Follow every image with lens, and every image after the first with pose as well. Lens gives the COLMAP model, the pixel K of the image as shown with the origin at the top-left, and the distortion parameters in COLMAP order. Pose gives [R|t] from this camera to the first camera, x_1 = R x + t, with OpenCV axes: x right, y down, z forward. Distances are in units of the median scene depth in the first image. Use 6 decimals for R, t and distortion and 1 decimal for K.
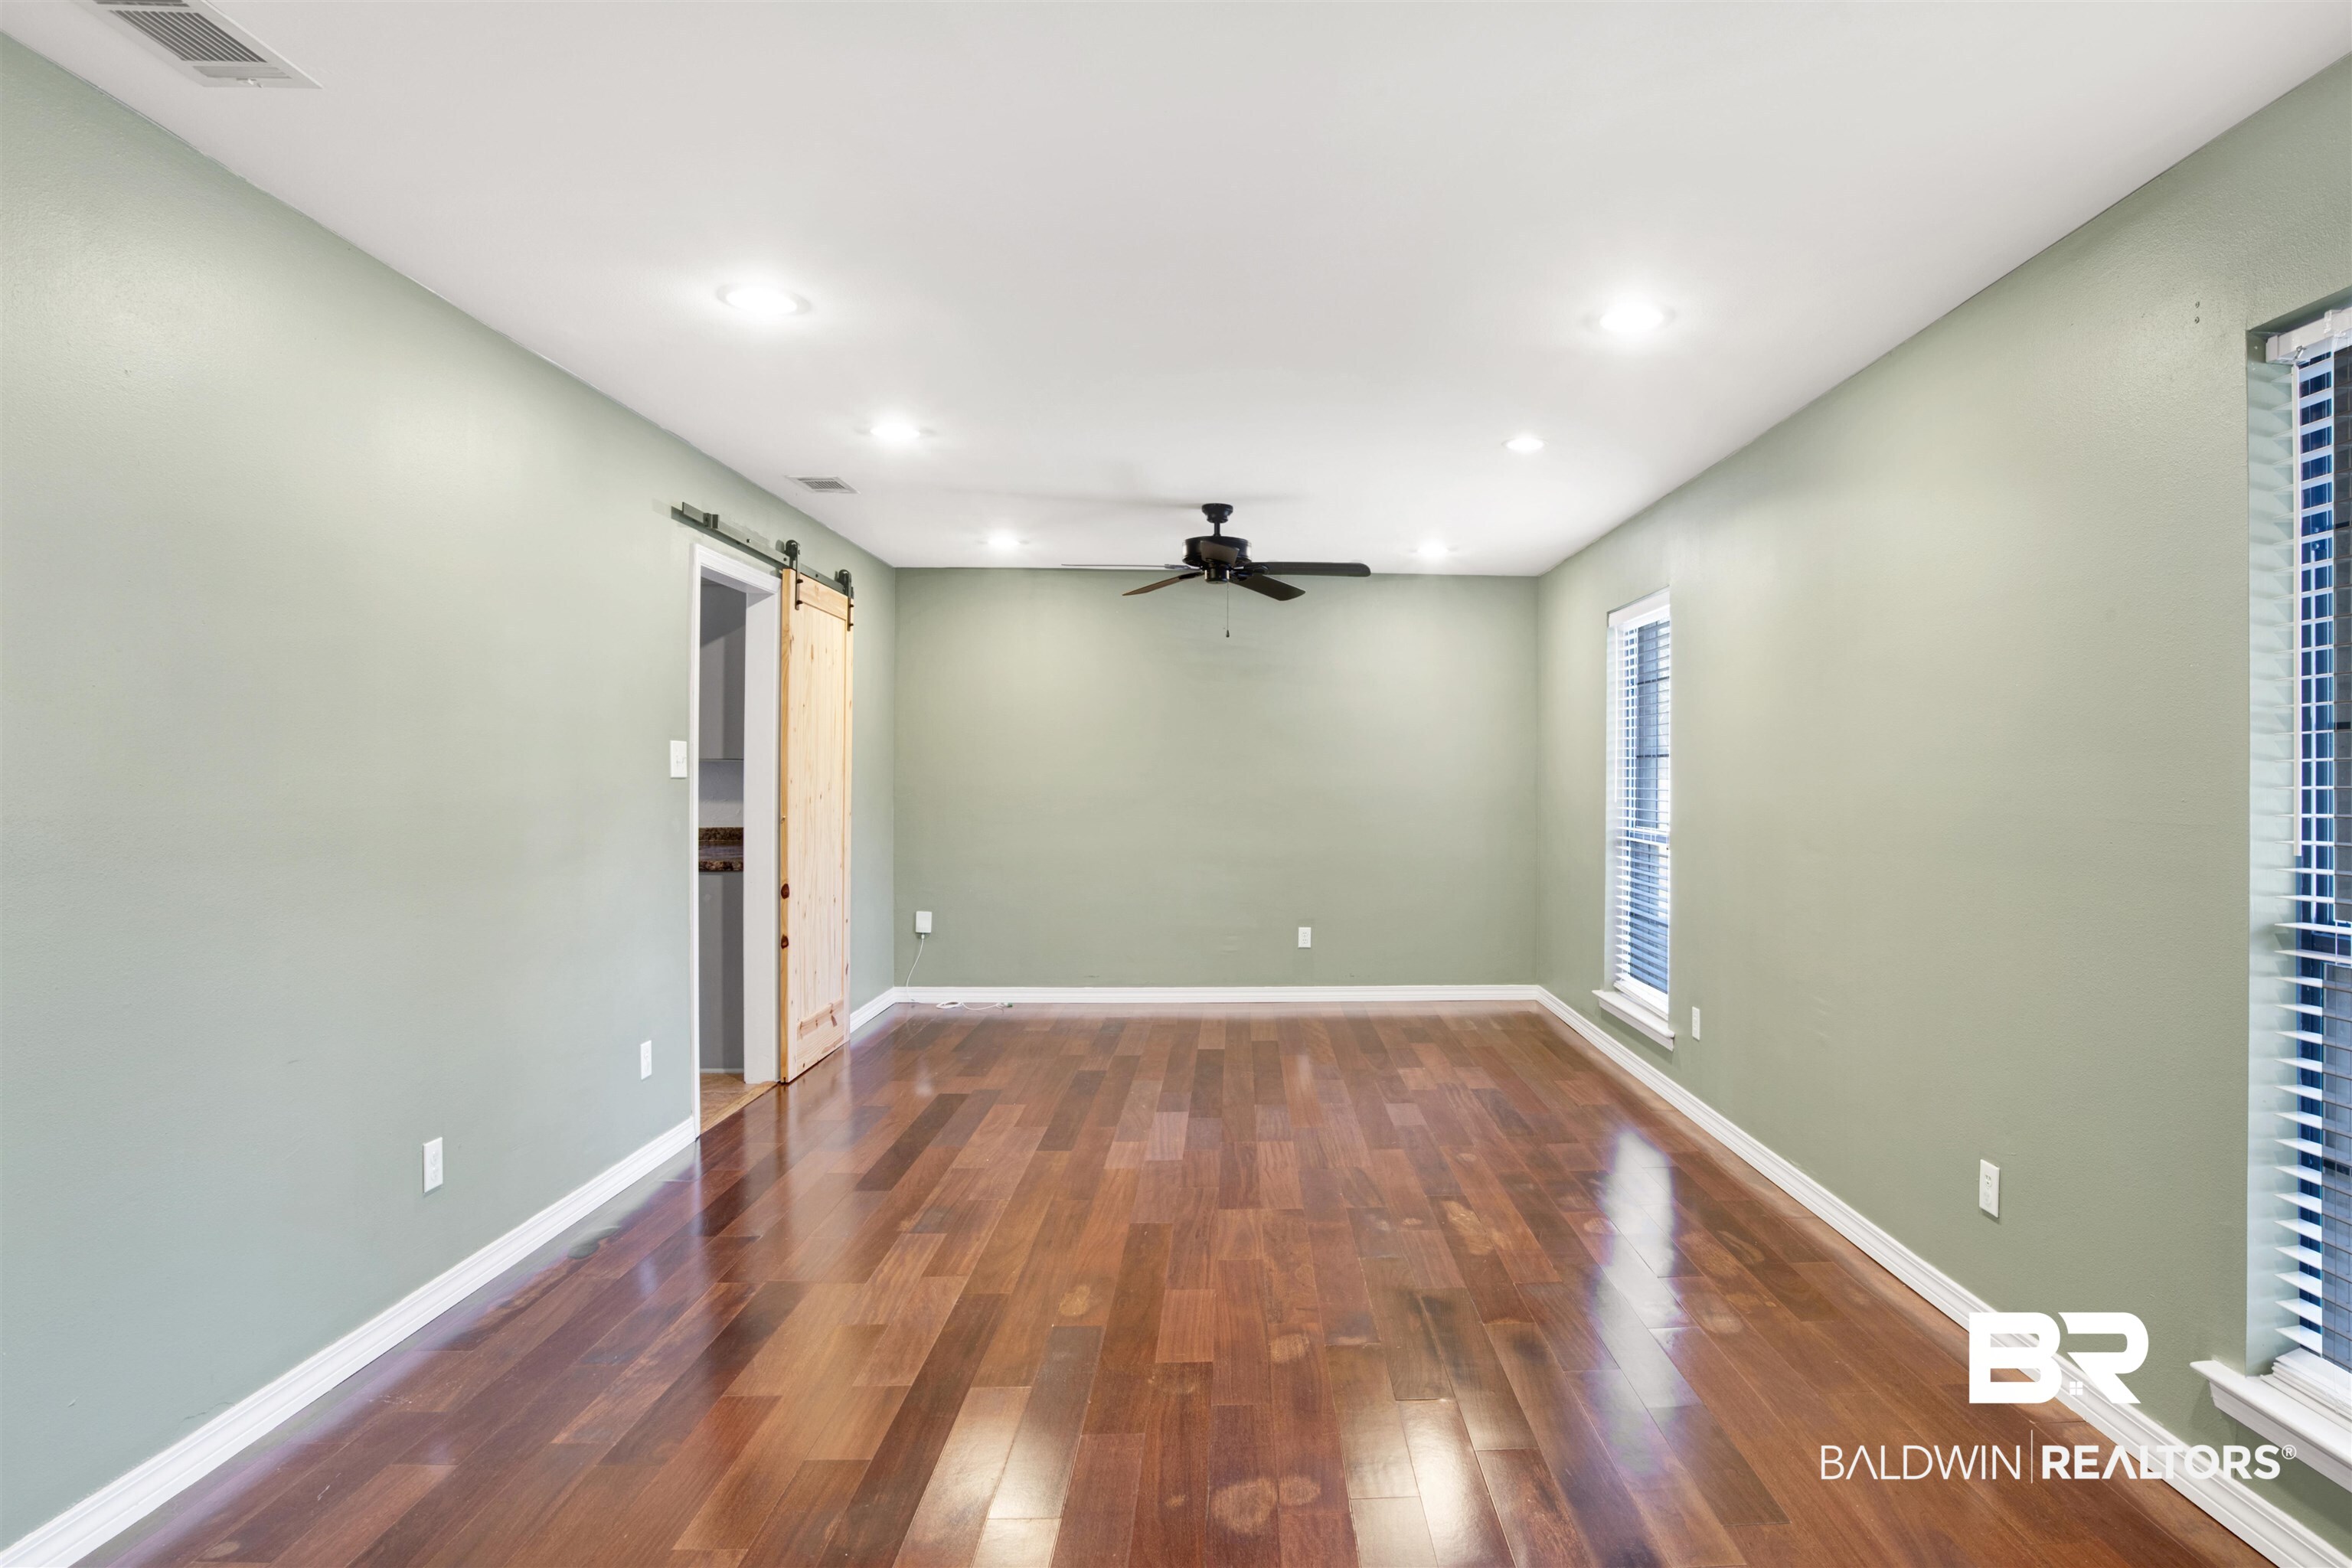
lens RADIAL K [[1236.4, 0, 1160.7], [0, 1236.4, 781.2], [0, 0, 1]] dist [-0.023803, 0.000467]
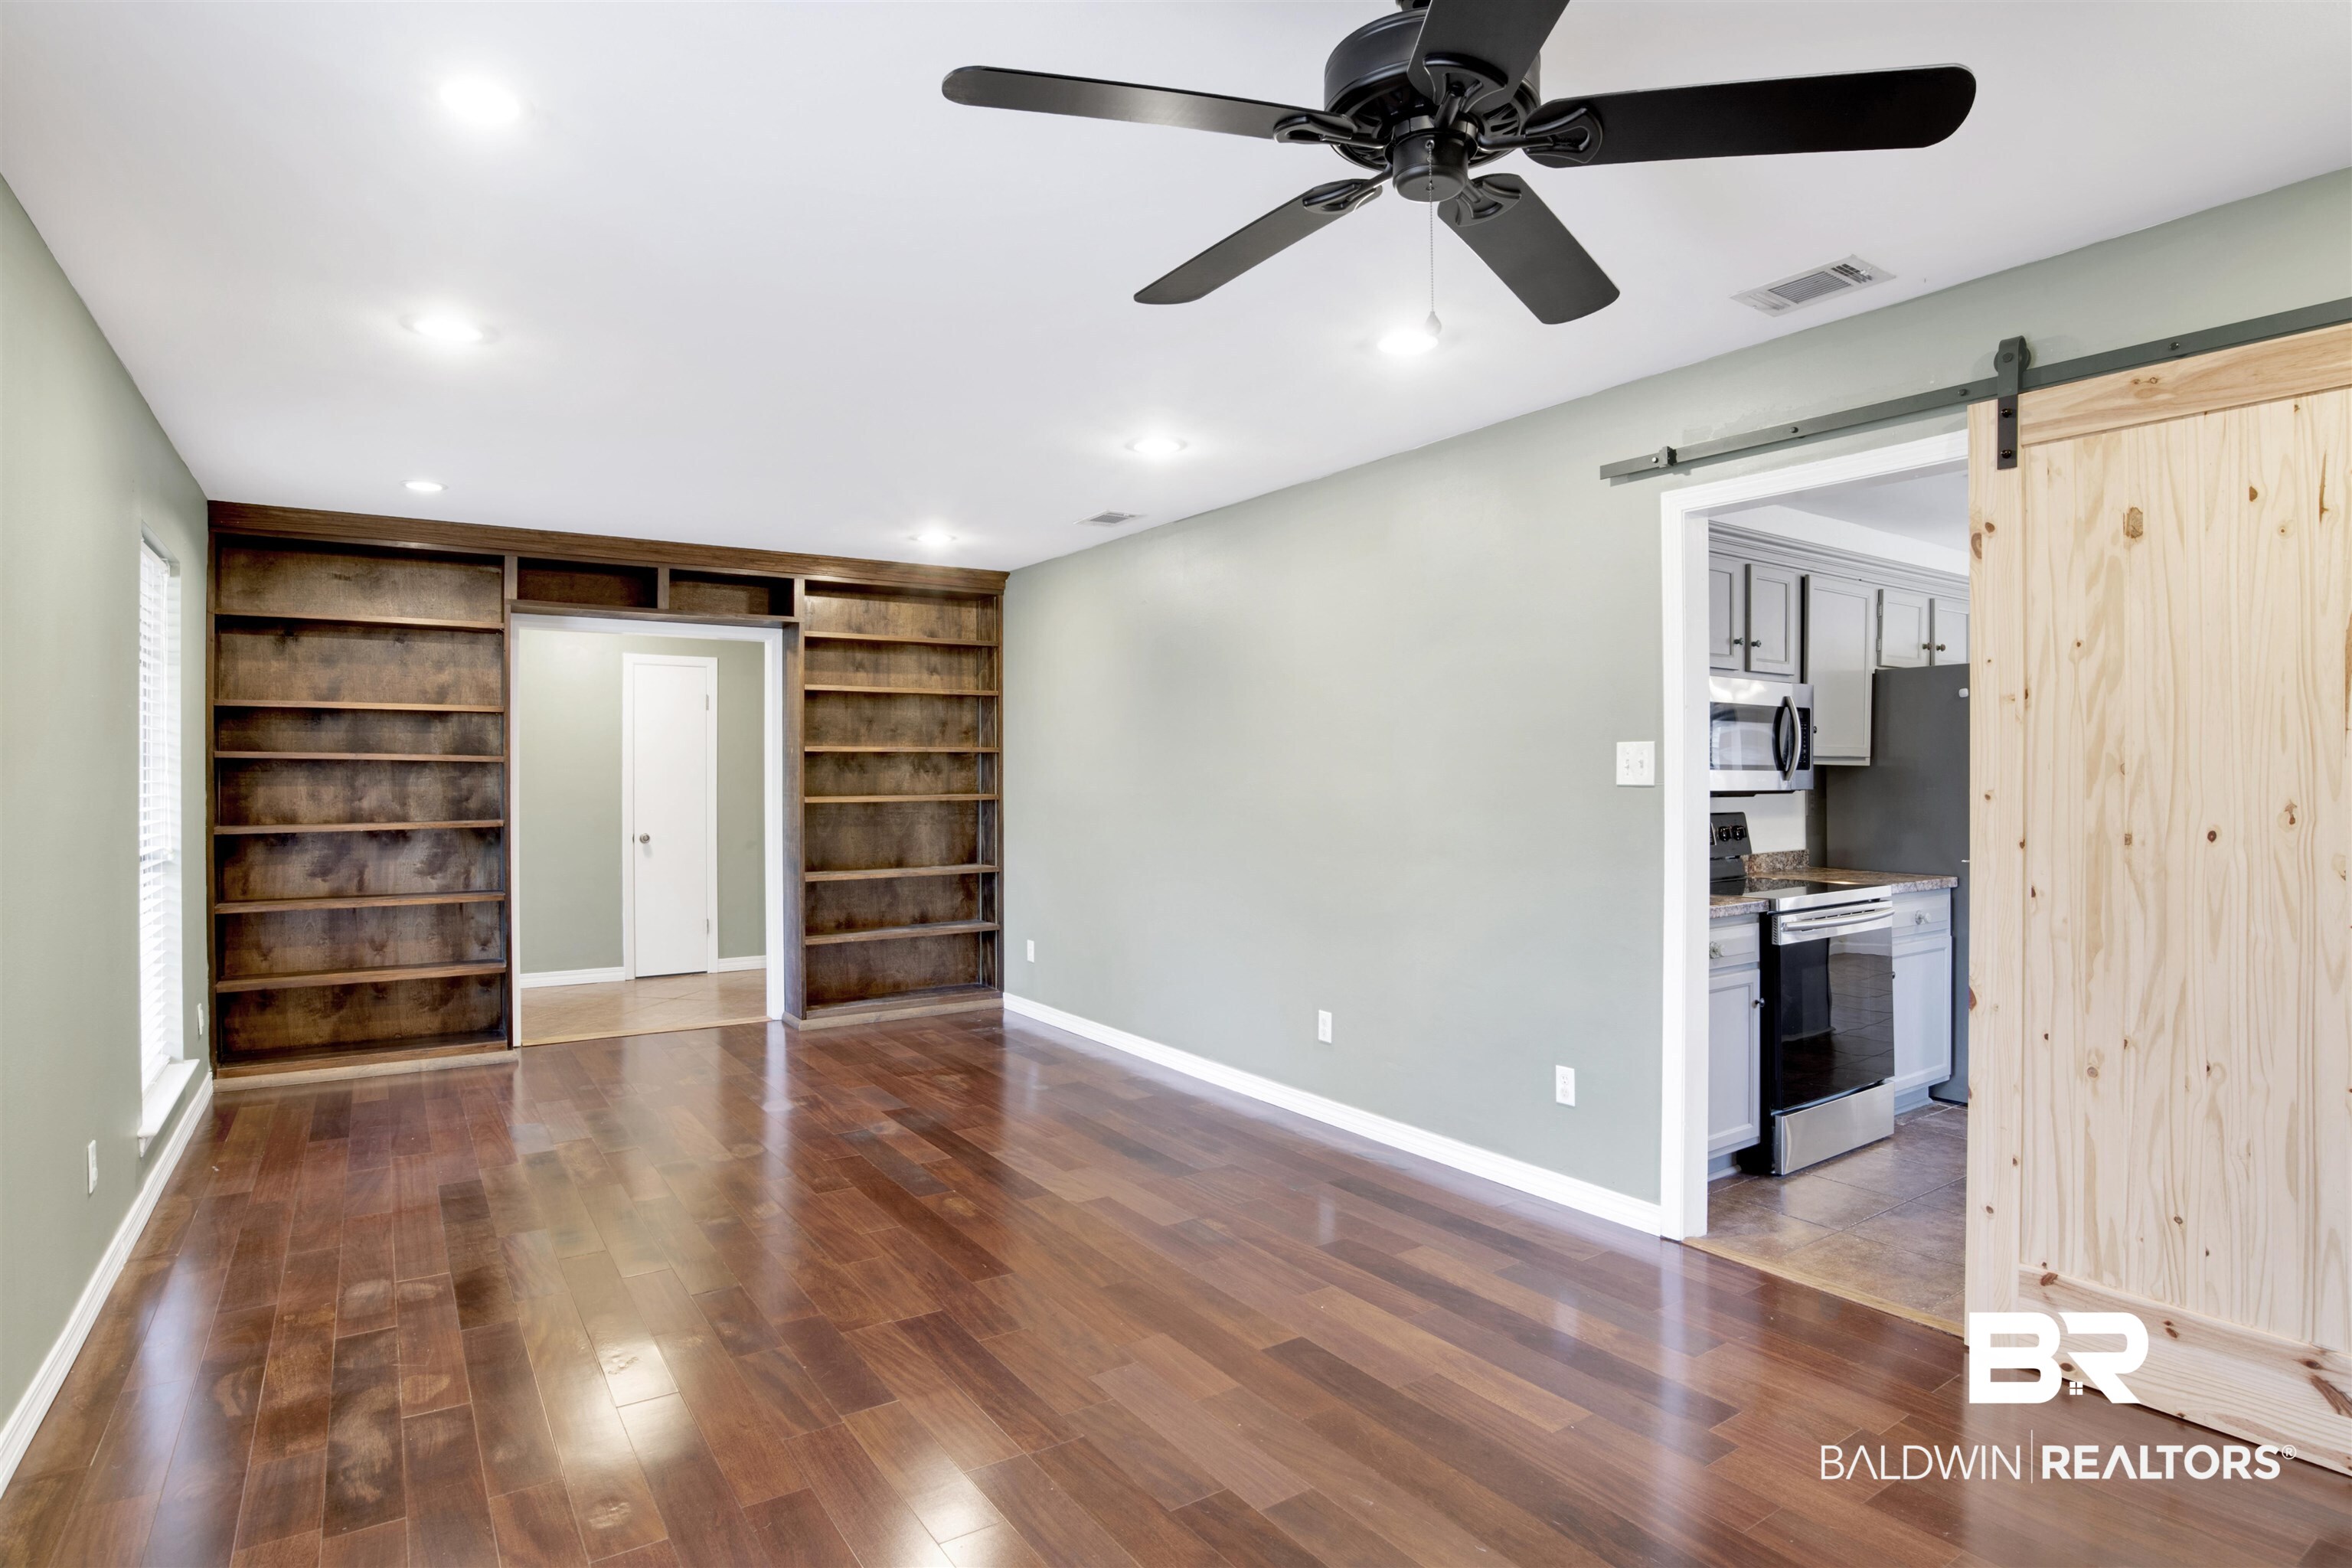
lens RADIAL K [[1233.6, 0, 1252.0], [0, 1233.6, 779.7], [0, 0, 1]] dist [-0.021434, 0.000607]
pose [[-0.765725, -0.001252, -0.643167, 0.412510], [-0.001634, 0.999999, -0.000002, -0.007633], [0.643166, 0.001049, -0.765726, 1.743434]]
